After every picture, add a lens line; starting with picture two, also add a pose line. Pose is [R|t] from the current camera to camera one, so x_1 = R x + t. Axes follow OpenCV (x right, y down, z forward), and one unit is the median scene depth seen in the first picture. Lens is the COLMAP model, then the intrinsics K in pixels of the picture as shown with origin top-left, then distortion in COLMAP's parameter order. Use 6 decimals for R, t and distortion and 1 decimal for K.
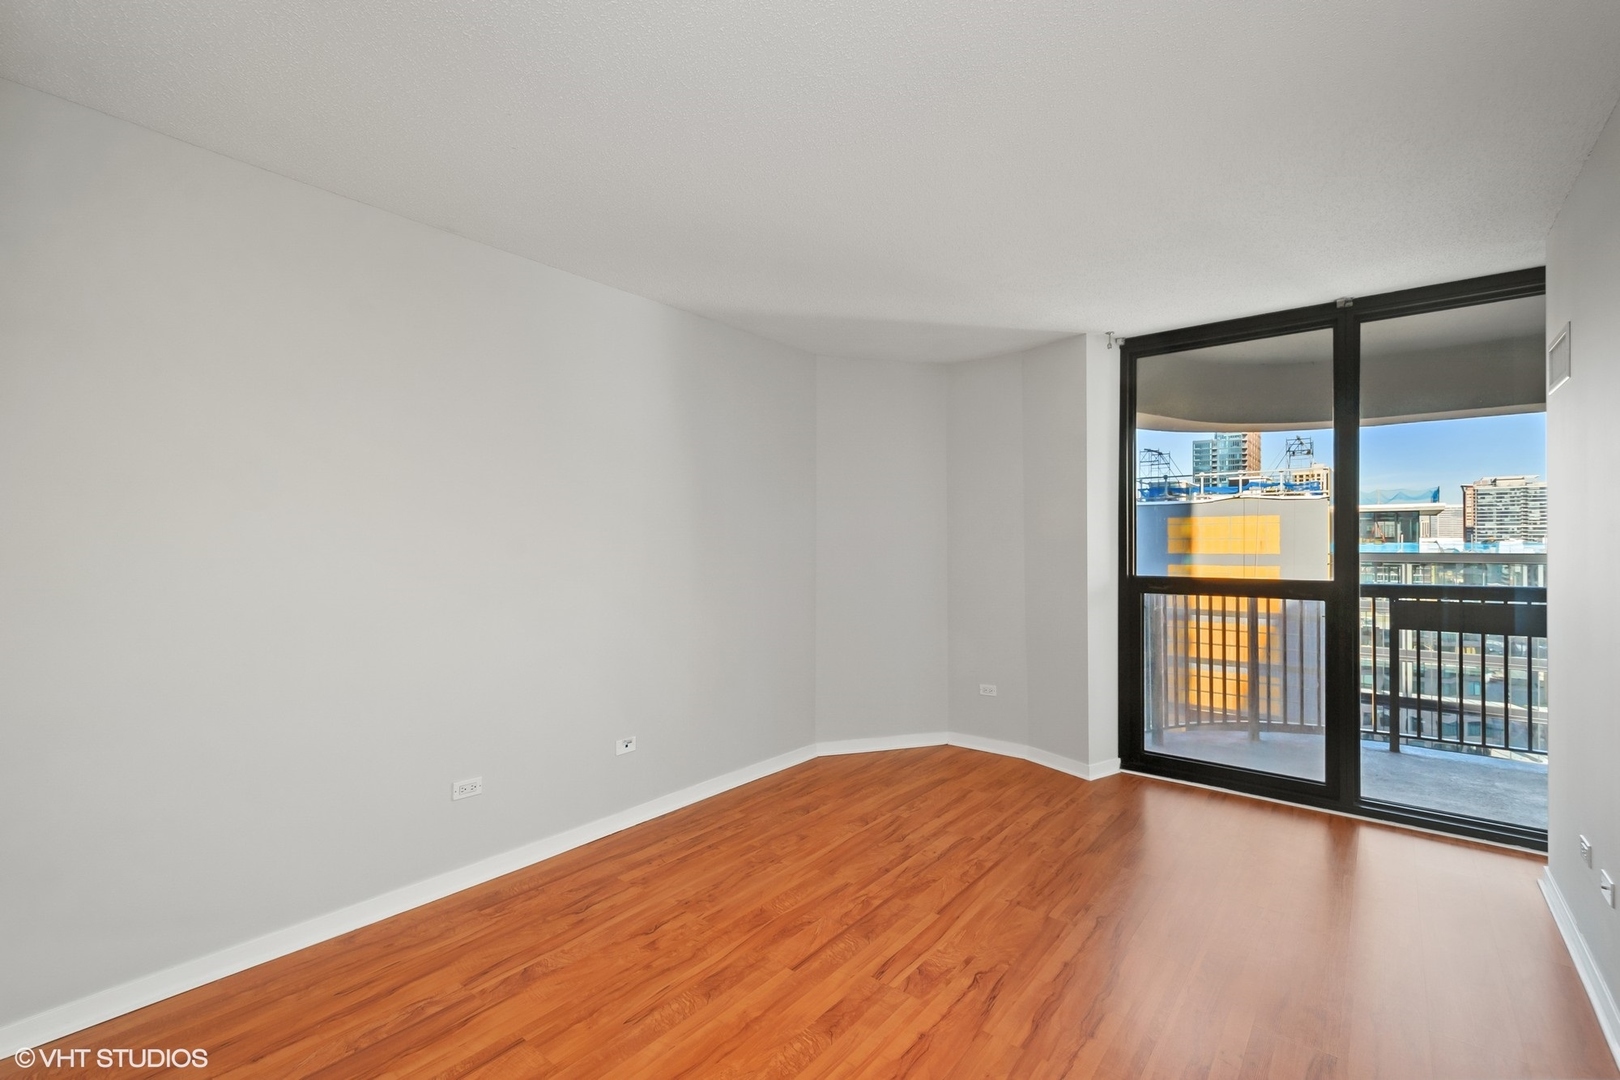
lens RADIAL K [[702.2, 0, 803.9], [0, 702.2, 548.5], [0, 0, 1]] dist [0.001024, -0.000320]
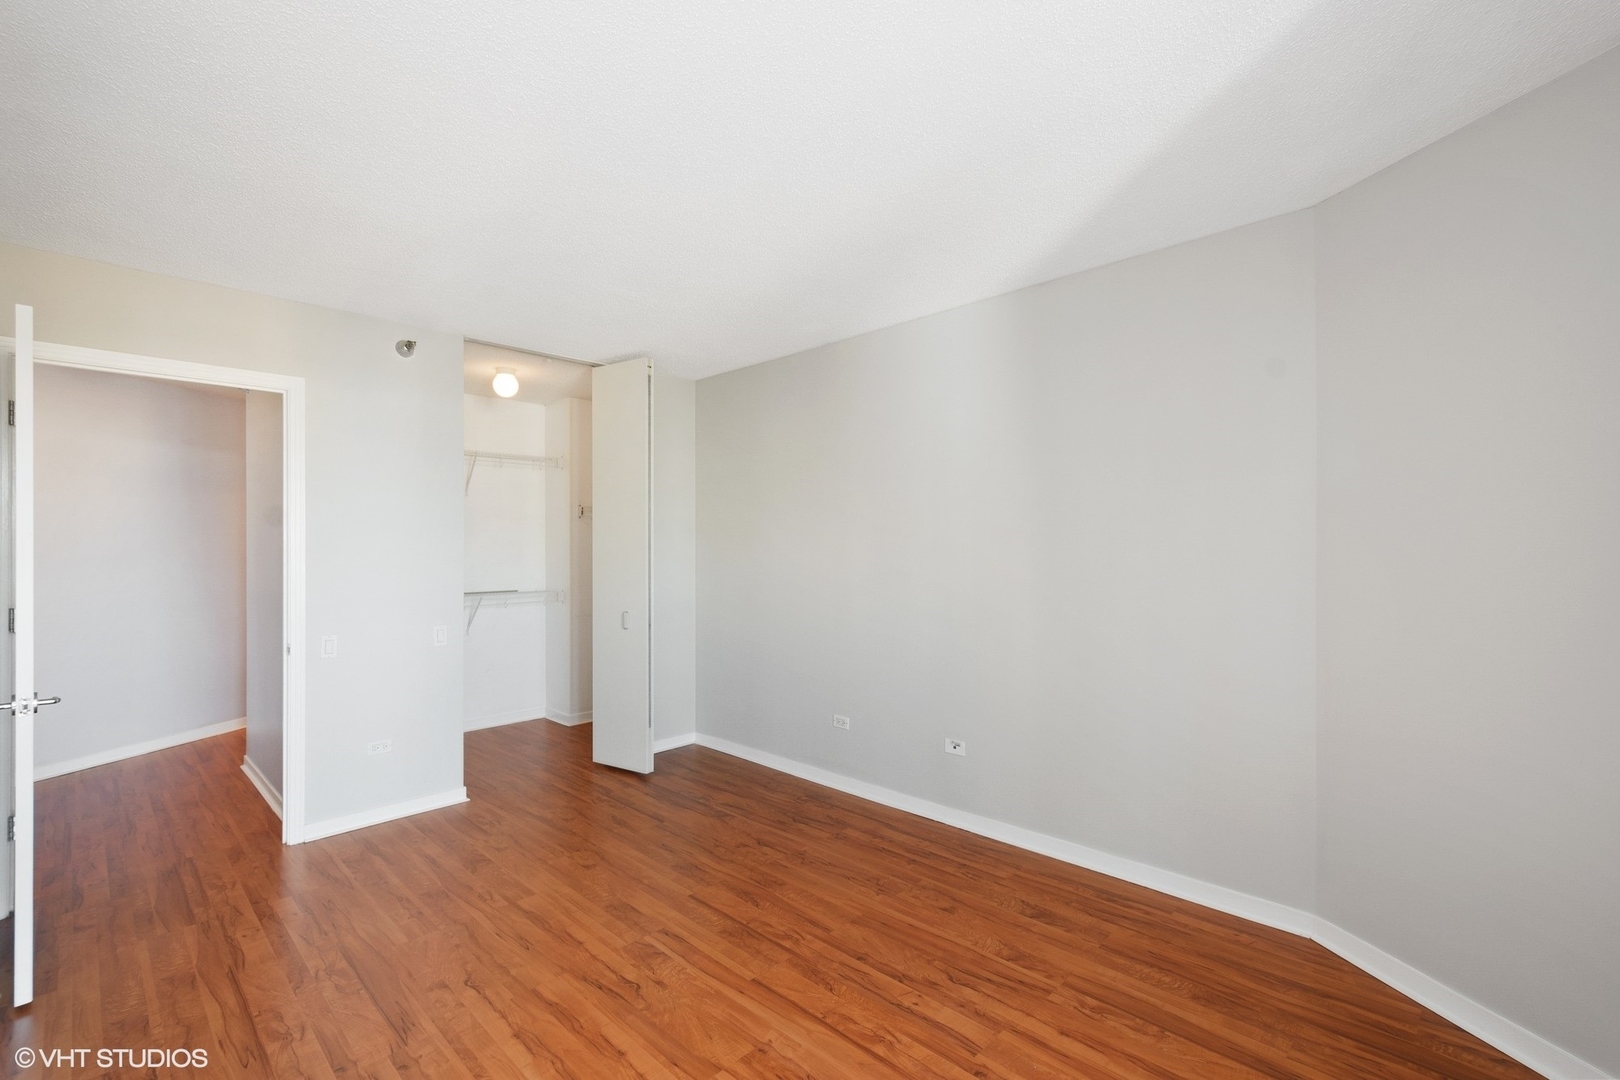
lens RADIAL K [[713.6, 0, 806.1], [0, 713.6, 542.2], [0, 0, 1]] dist [0.001367, 0.000152]
pose [[-0.081215, -0.006512, -0.996675, 1.033200], [-0.005855, 0.999965, -0.006057, -0.016812], [0.996679, 0.005343, -0.081250, 1.094214]]
